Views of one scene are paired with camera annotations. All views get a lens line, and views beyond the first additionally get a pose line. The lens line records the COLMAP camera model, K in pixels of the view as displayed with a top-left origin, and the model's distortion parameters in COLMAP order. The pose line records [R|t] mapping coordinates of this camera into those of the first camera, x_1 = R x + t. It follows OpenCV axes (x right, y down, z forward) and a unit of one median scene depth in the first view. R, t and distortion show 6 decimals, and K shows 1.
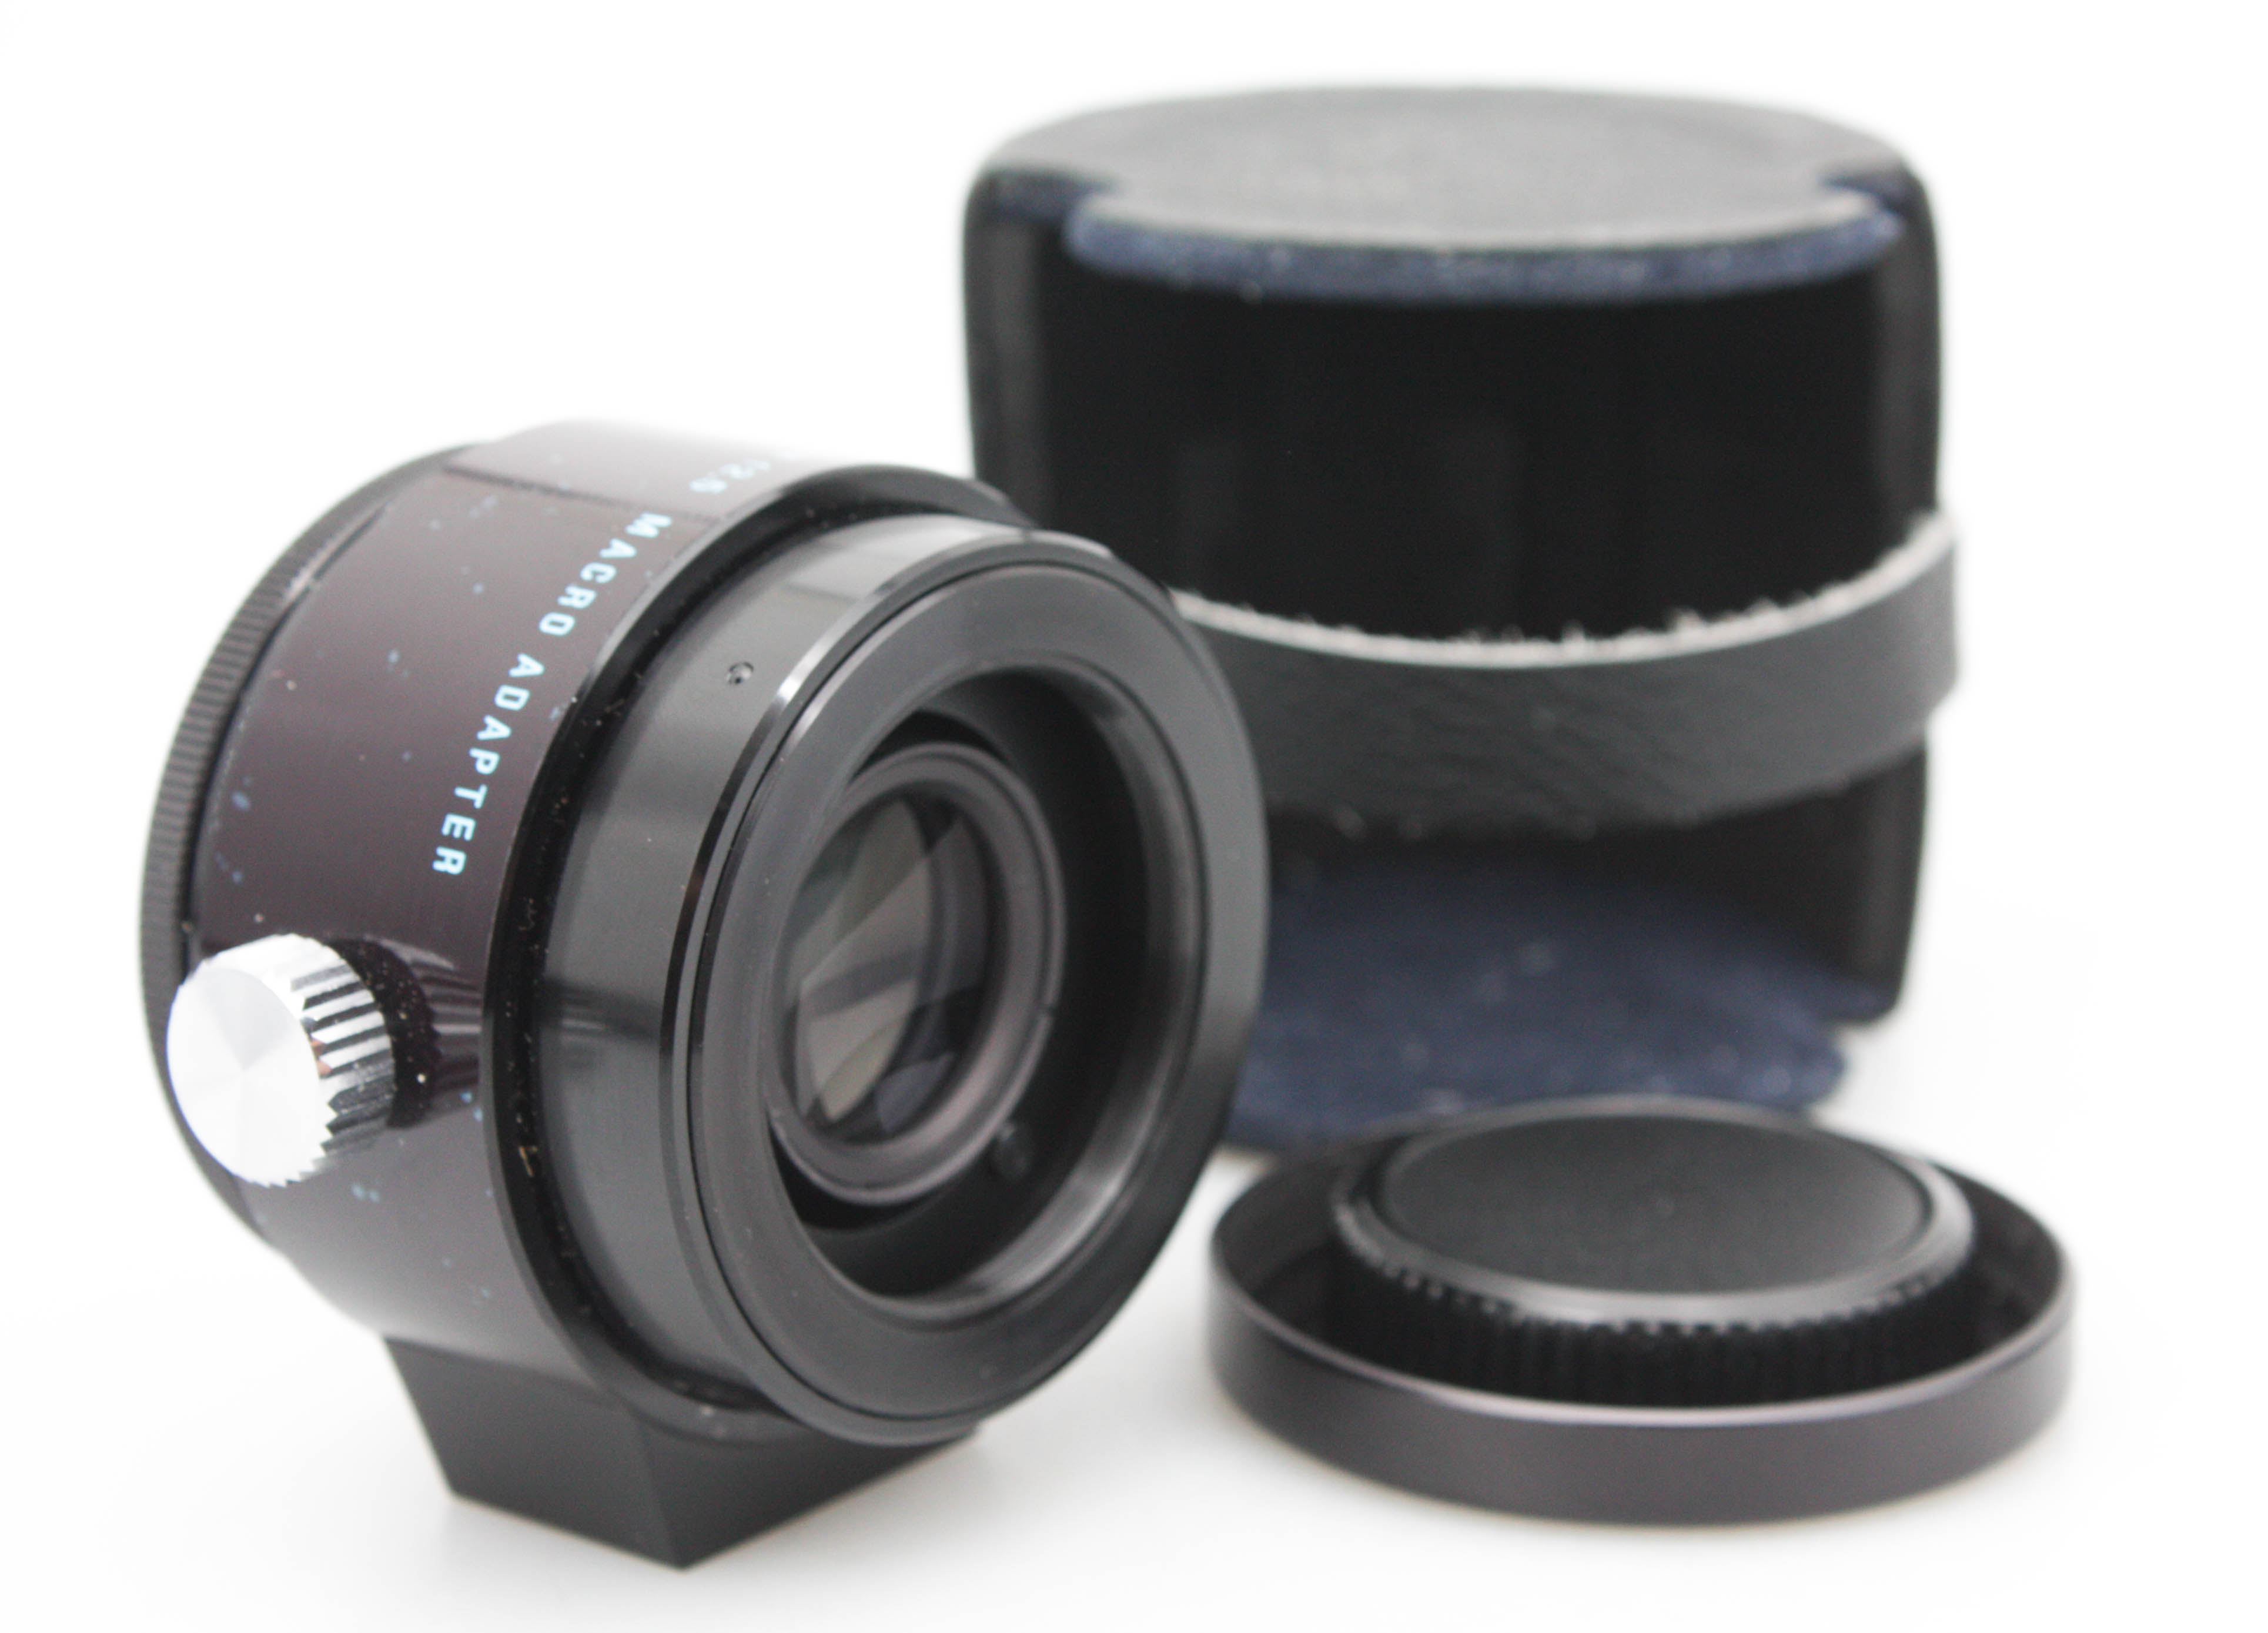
lens RADIAL K [[5872.1, 0, 1133.7], [0, 5872.1, 820.9], [0, 0, 1]] dist [-0.022351, 0.000000]
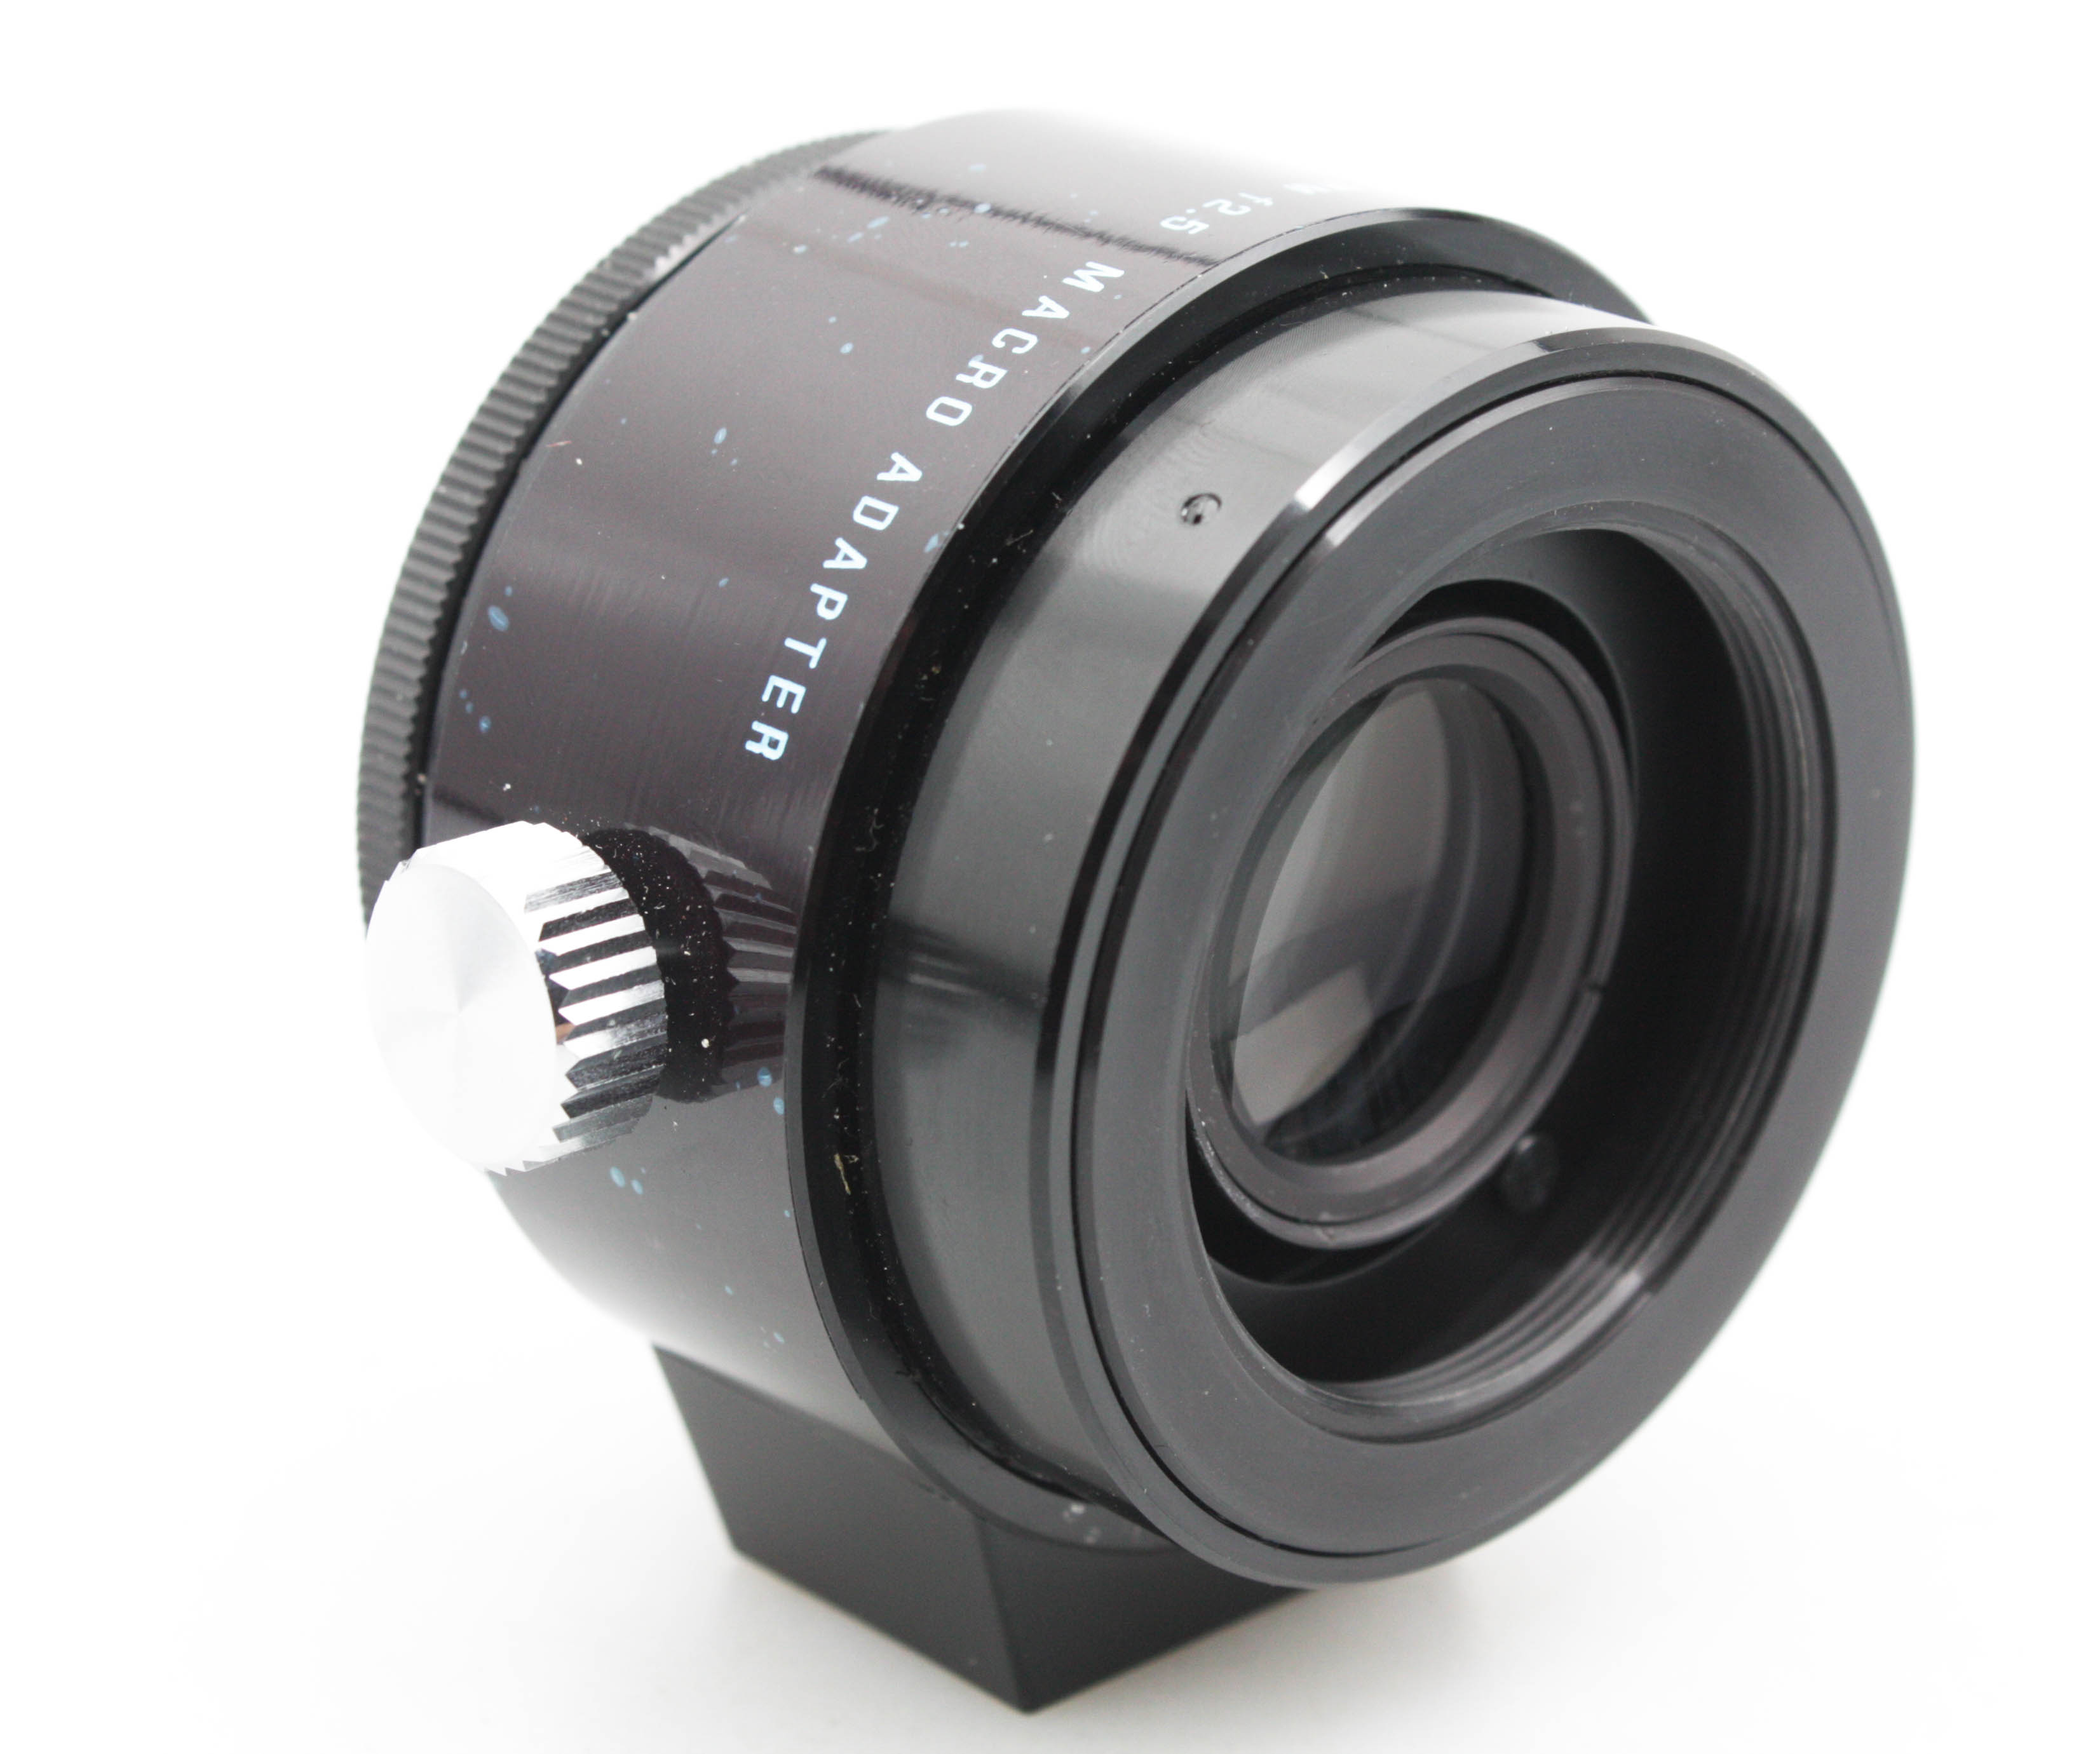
lens RADIAL K [[4811.9, 0, 1044.2], [0, 4811.9, 863.1], [0, 0, 1]] dist [0.039539, 0.000000]
pose [[0.989822, 0.091118, -0.109312, -0.019432], [-0.079994, 0.991546, 0.102162, -0.039584], [0.117696, -0.092378, 0.988744, 0.429007]]
